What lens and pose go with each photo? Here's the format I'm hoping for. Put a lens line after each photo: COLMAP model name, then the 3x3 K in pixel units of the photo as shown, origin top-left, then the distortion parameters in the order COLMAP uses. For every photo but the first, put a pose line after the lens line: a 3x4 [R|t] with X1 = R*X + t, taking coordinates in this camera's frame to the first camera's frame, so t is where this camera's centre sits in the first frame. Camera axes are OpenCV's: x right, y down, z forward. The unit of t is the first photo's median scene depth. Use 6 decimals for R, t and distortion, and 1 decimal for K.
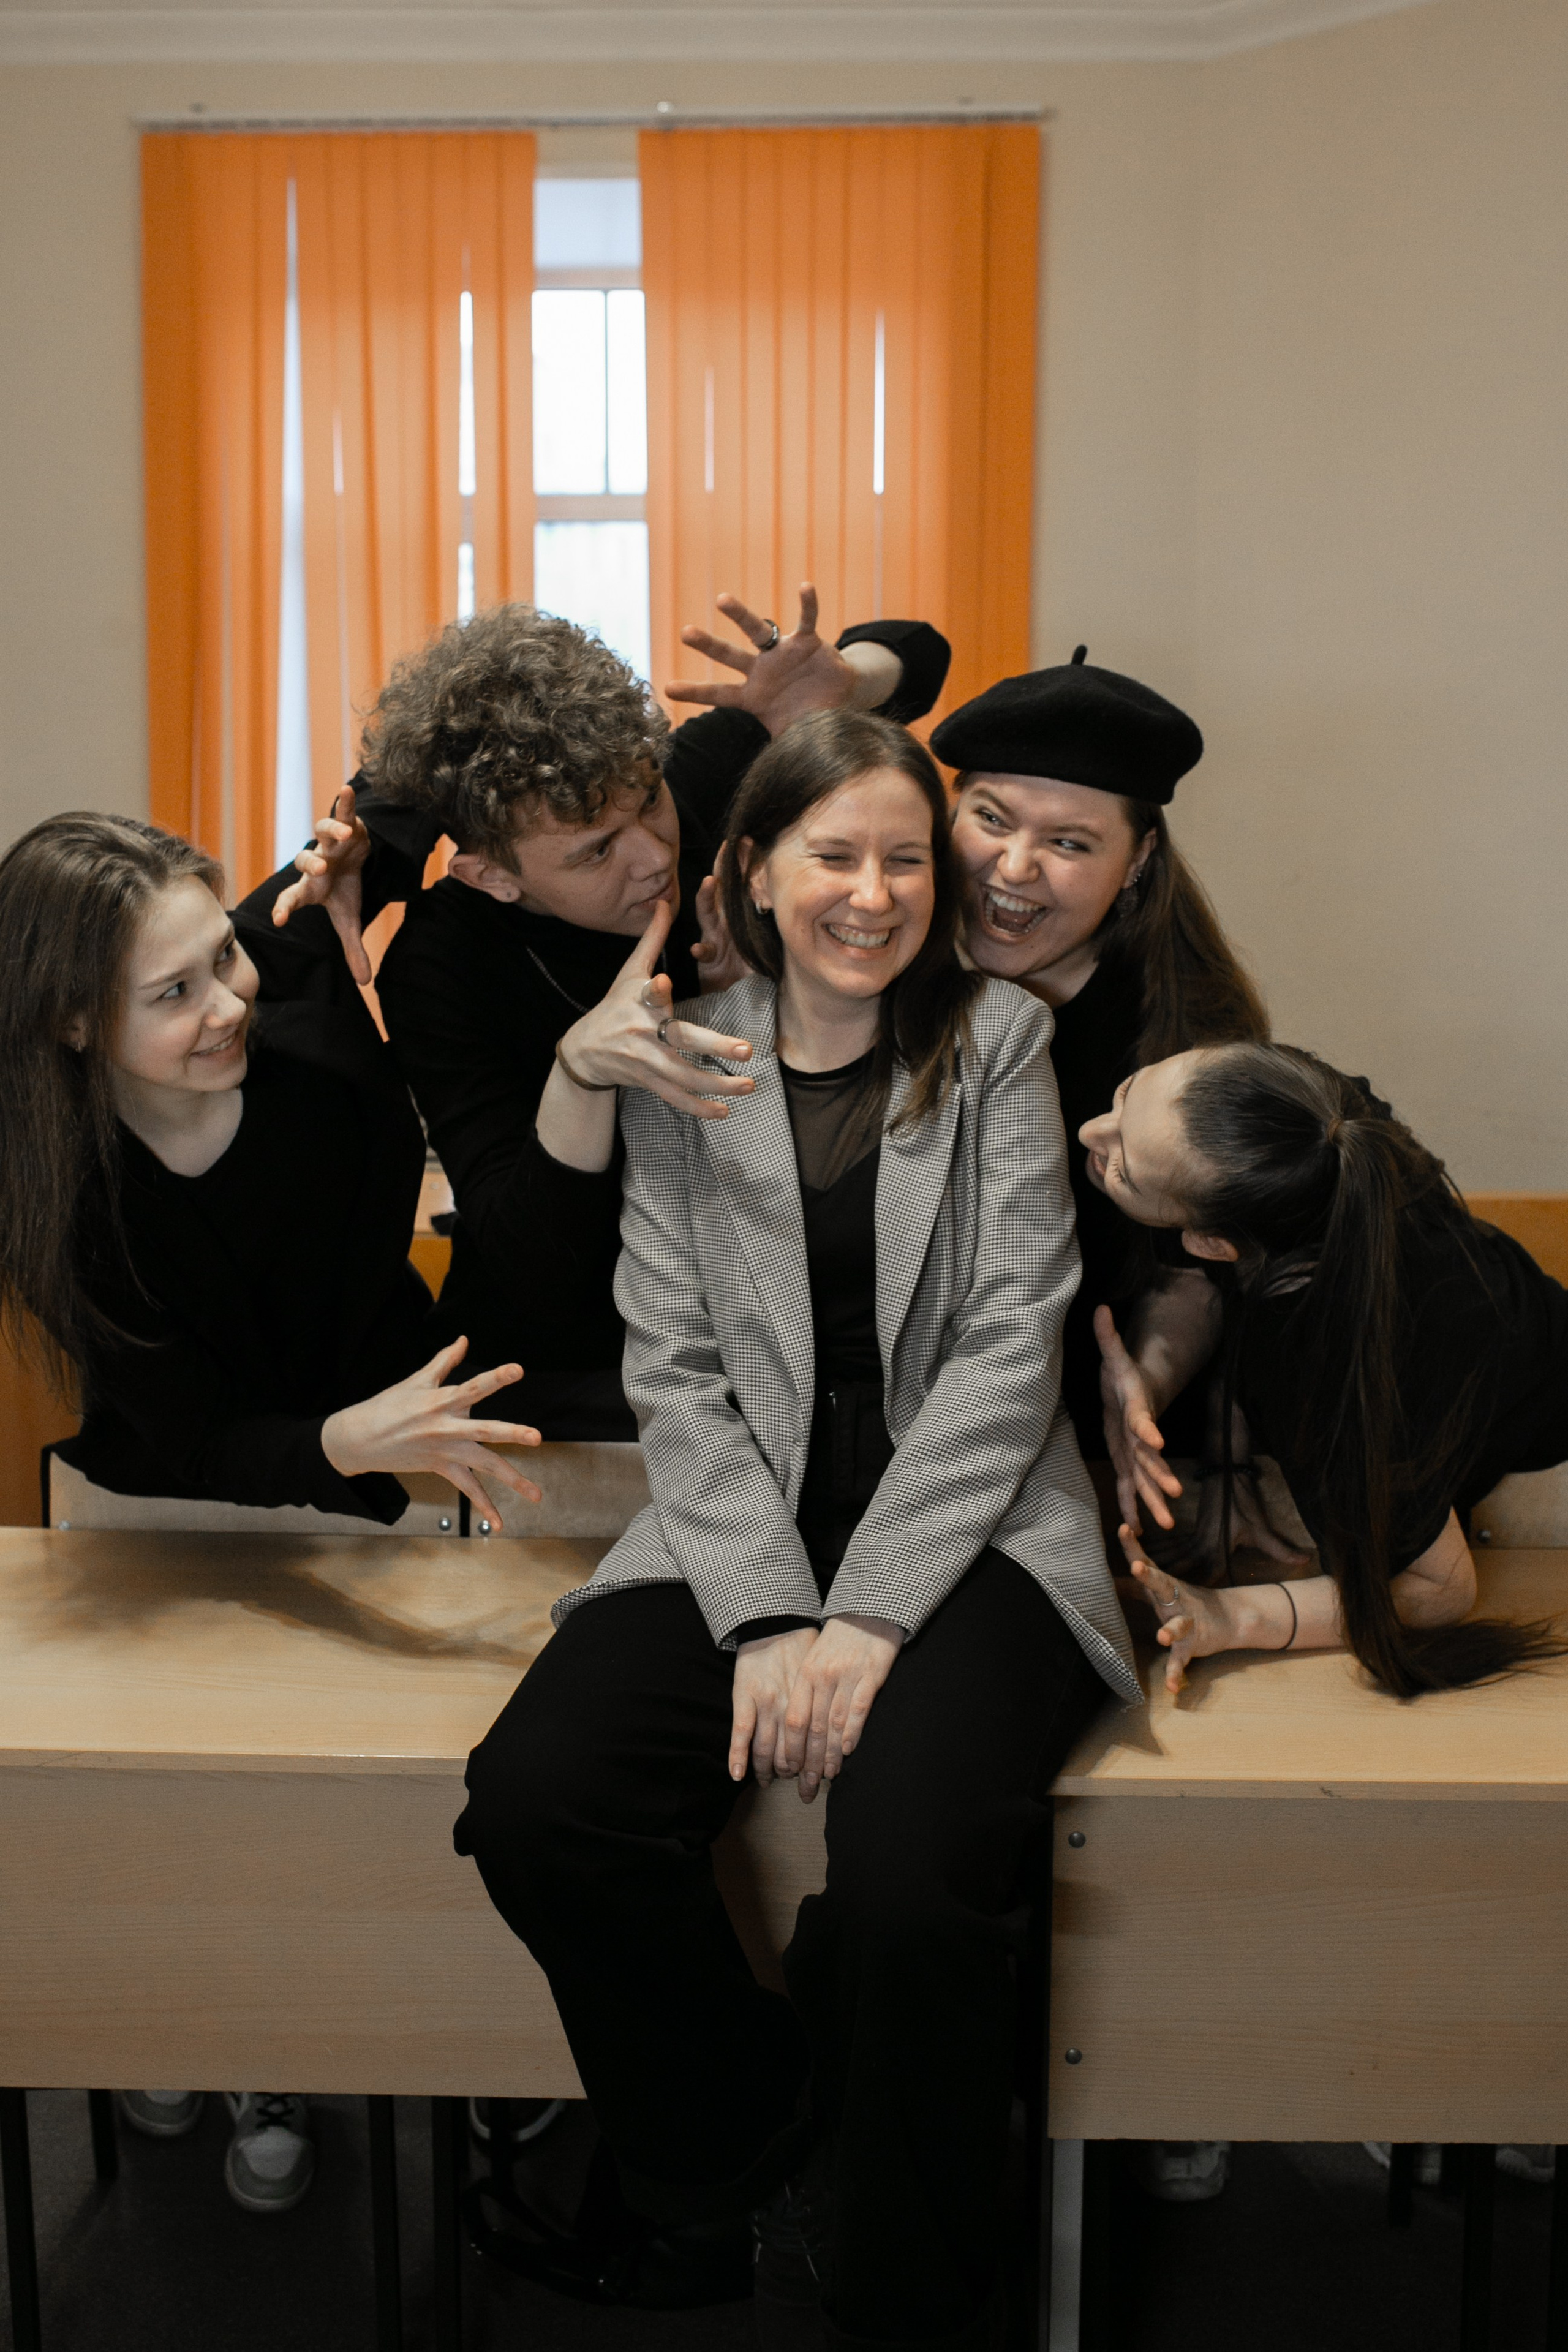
lens RADIAL K [[2413.2, 0, 764.9], [0, 2413.2, 1171.0], [0, 0, 1]] dist [-0.011762, 0.020233]
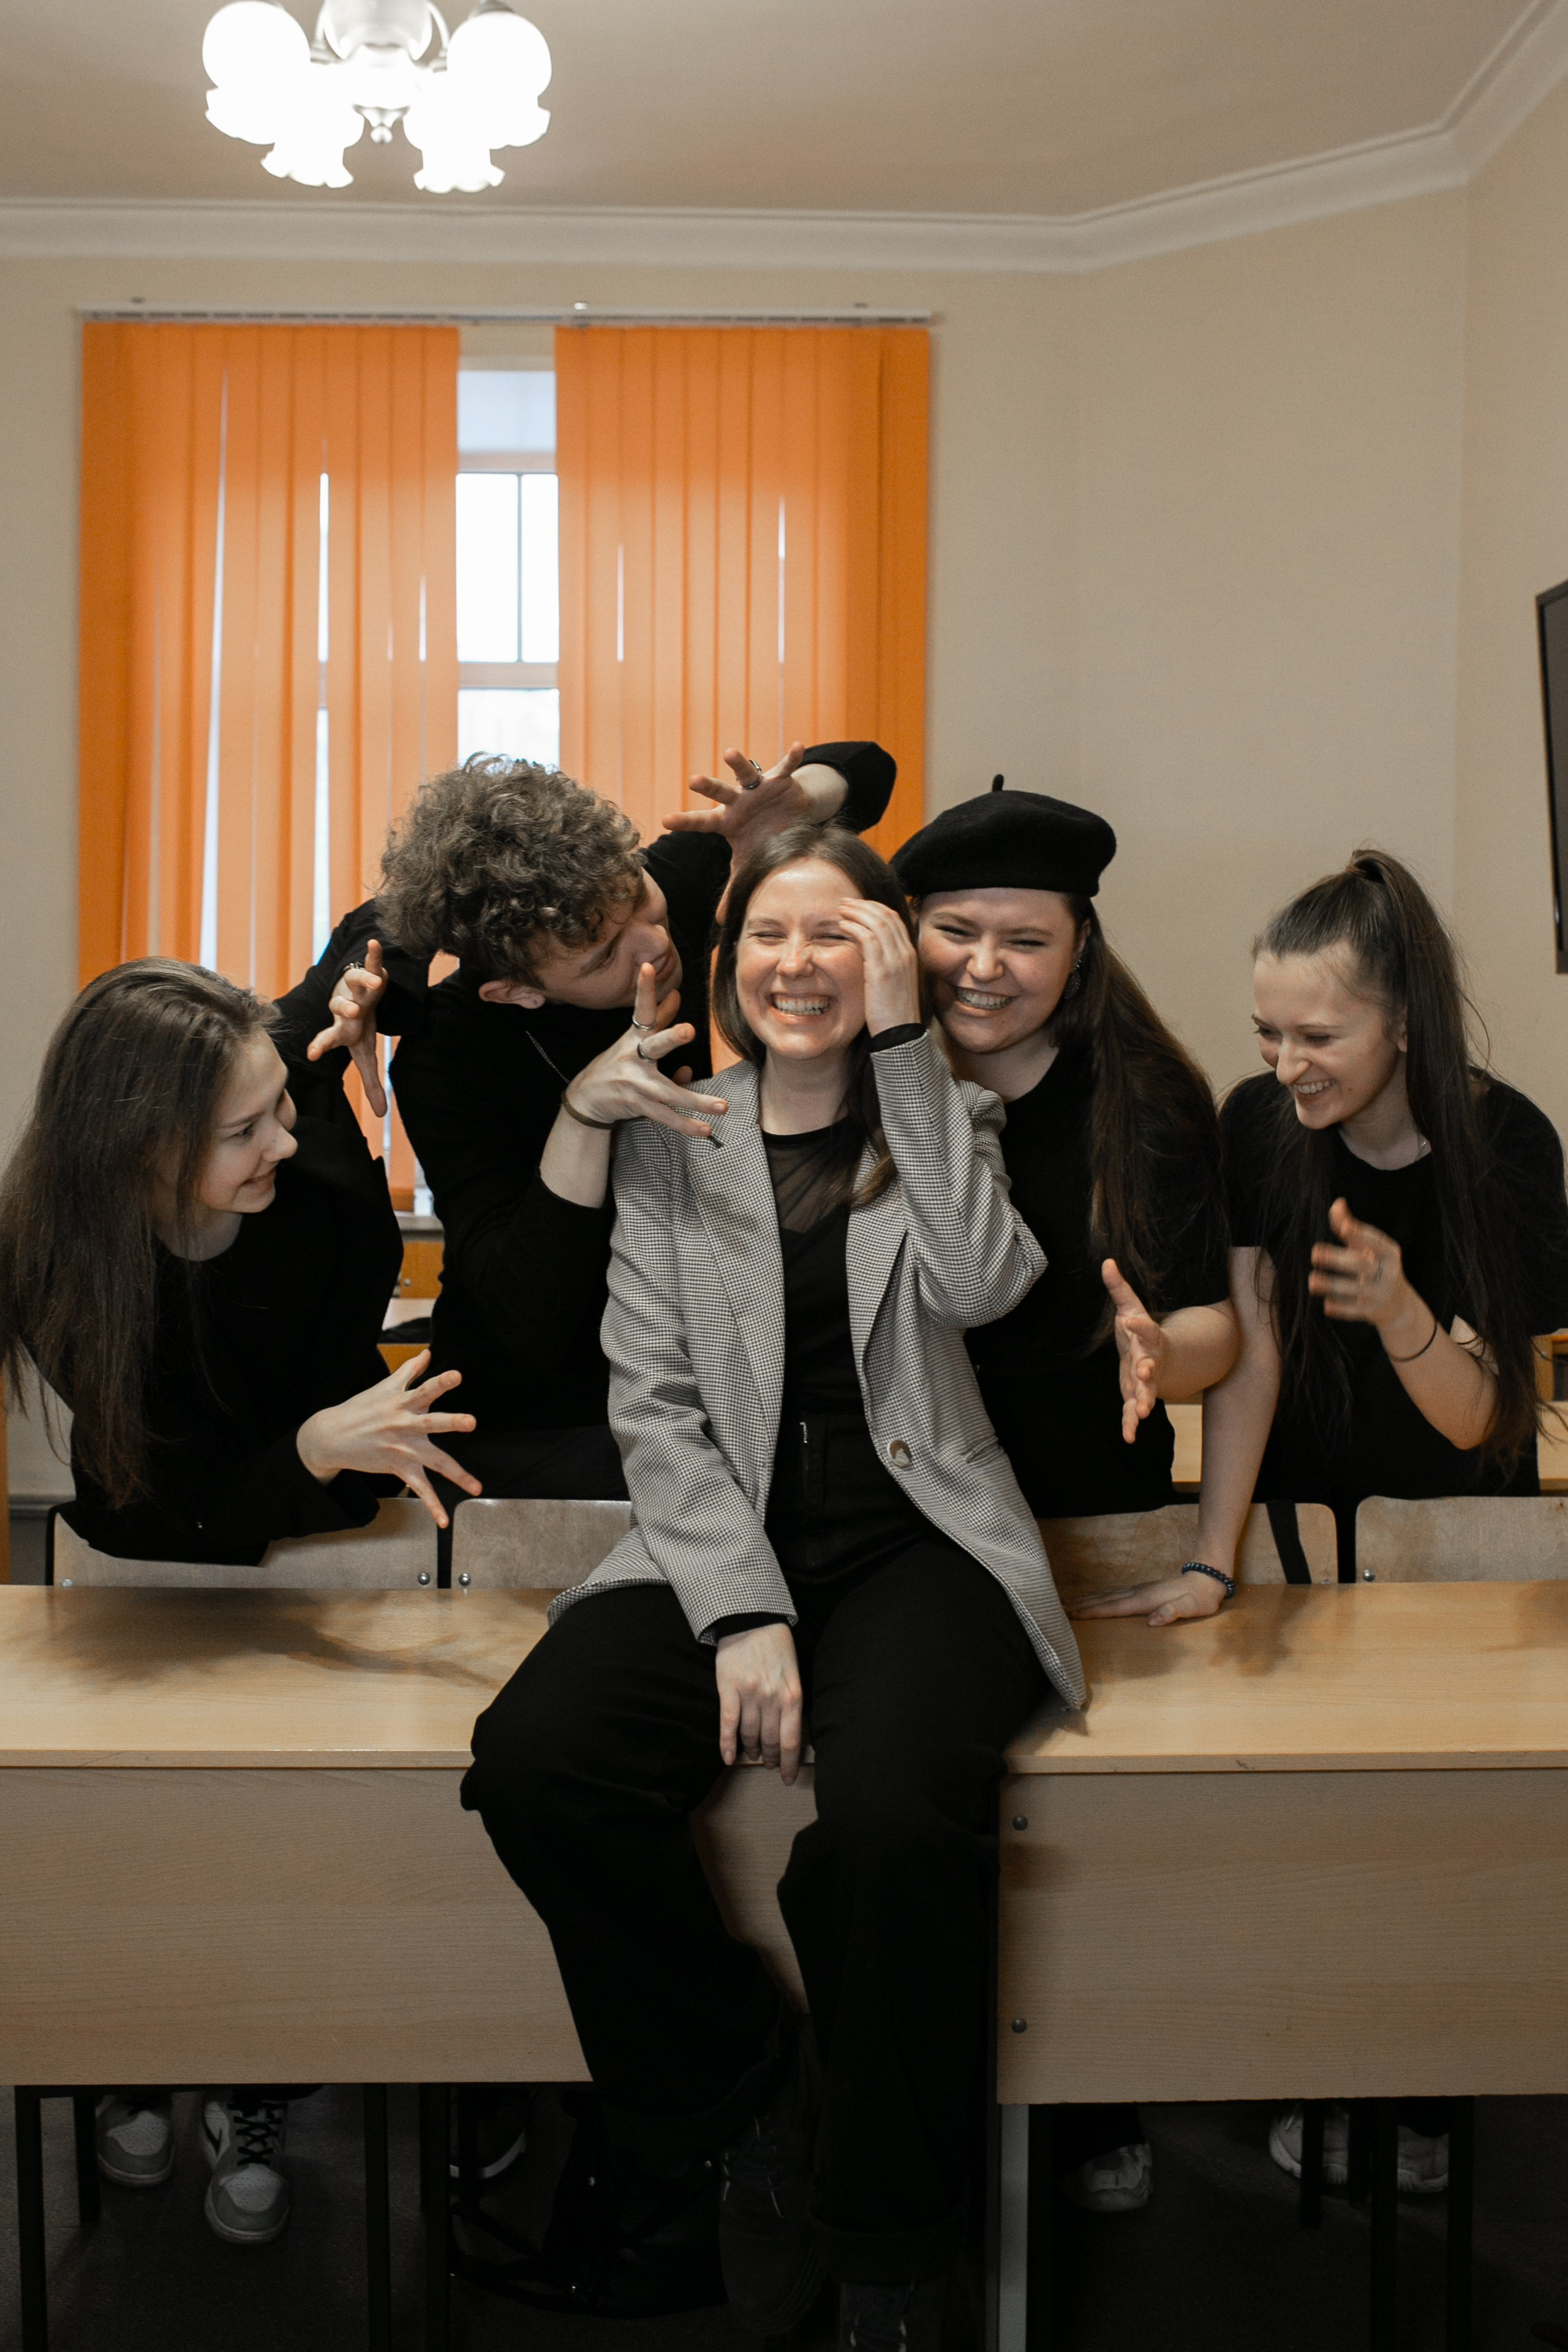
lens RADIAL K [[2408.5, 0, 777.6], [0, 2408.5, 1177.6], [0, 0, 1]] dist [-0.012855, 0.023276]
pose [[0.998443, -0.003673, 0.055654, -0.034048], [0.007544, 0.997553, -0.069504, 0.044298], [-0.055263, 0.069816, 0.996028, -0.095752]]
